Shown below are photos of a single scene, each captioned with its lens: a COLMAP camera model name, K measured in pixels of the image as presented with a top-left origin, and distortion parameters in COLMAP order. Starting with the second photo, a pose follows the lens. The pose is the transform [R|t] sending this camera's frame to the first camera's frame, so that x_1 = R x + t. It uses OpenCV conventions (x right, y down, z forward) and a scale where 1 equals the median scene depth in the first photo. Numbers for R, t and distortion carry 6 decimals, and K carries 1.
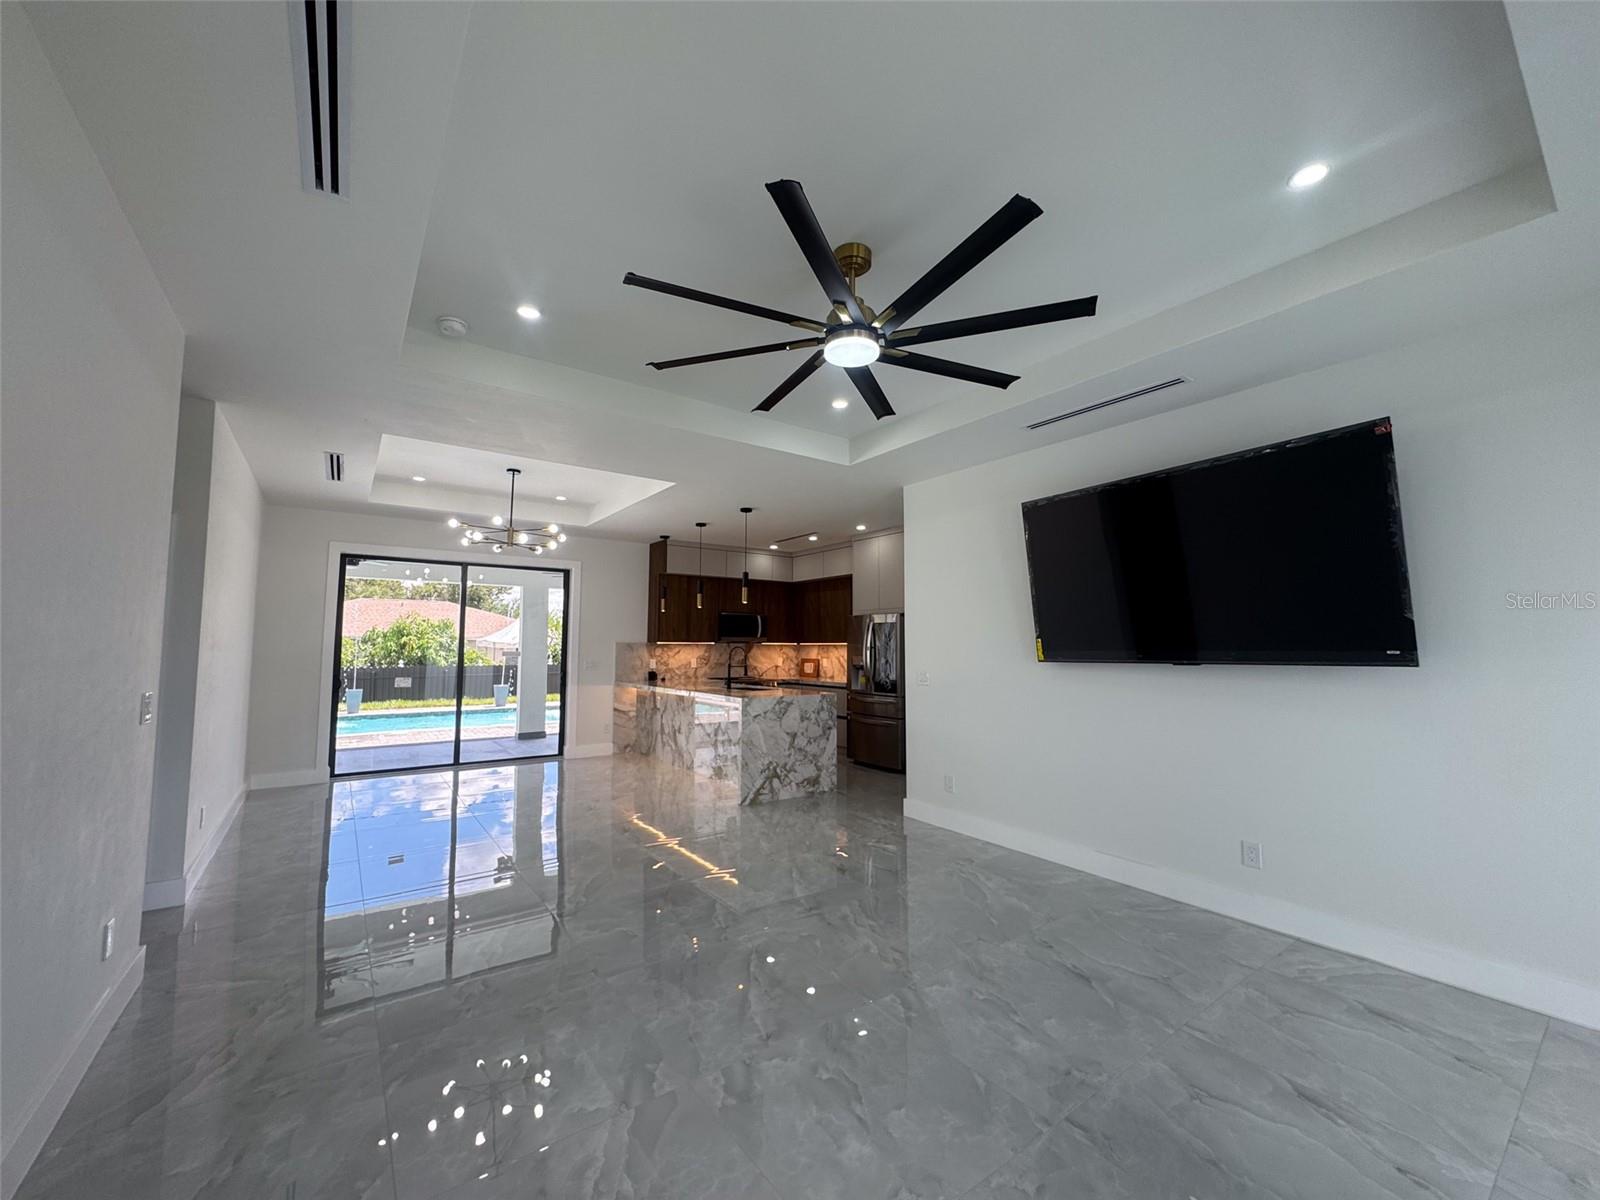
lens RADIAL K [[634.5, 0, 801.5], [0, 634.5, 600.7], [0, 0, 1]] dist [-0.001324, 0.000578]
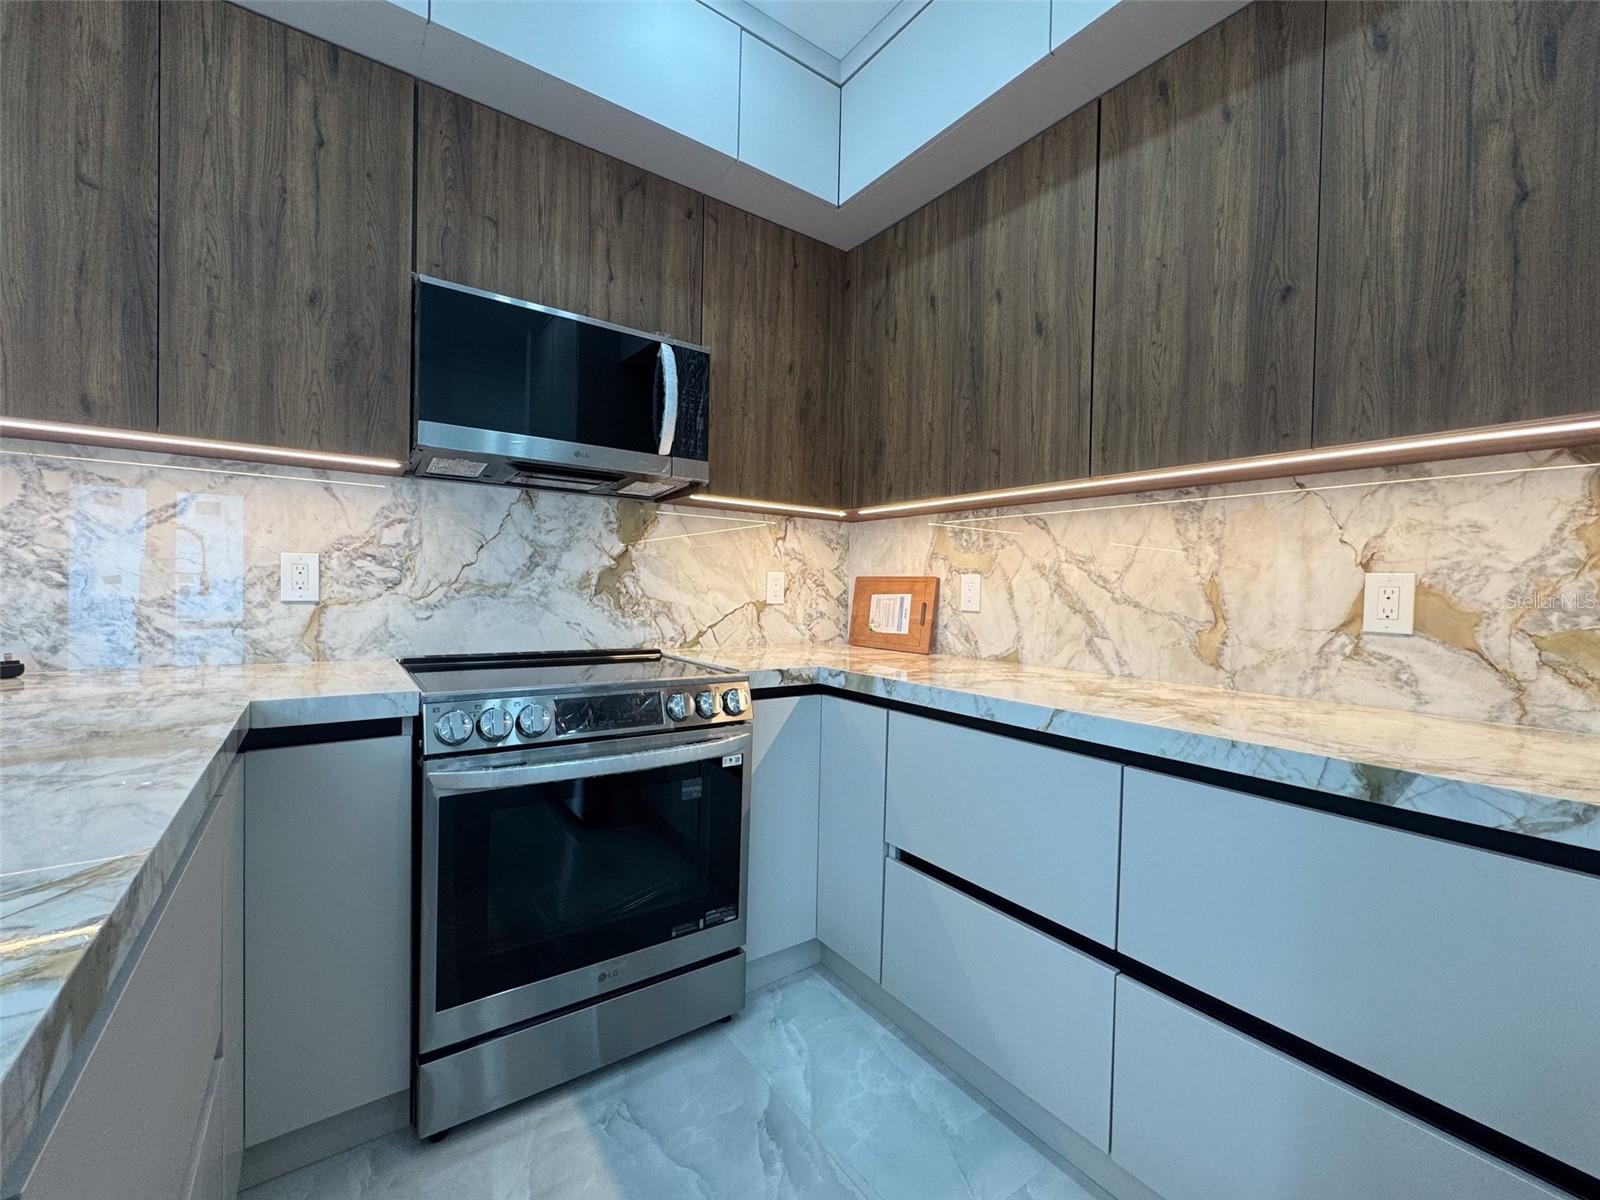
lens RADIAL K [[634.5, 0, 793.1], [0, 634.5, 598.5], [0, 0, 1]] dist [-0.001324, 0.000578]
pose [[0.999589, 0.018706, -0.021709, -0.028172], [-0.016783, 0.996185, 0.085639, 0.106013], [0.023228, -0.085240, 0.996090, 1.003775]]
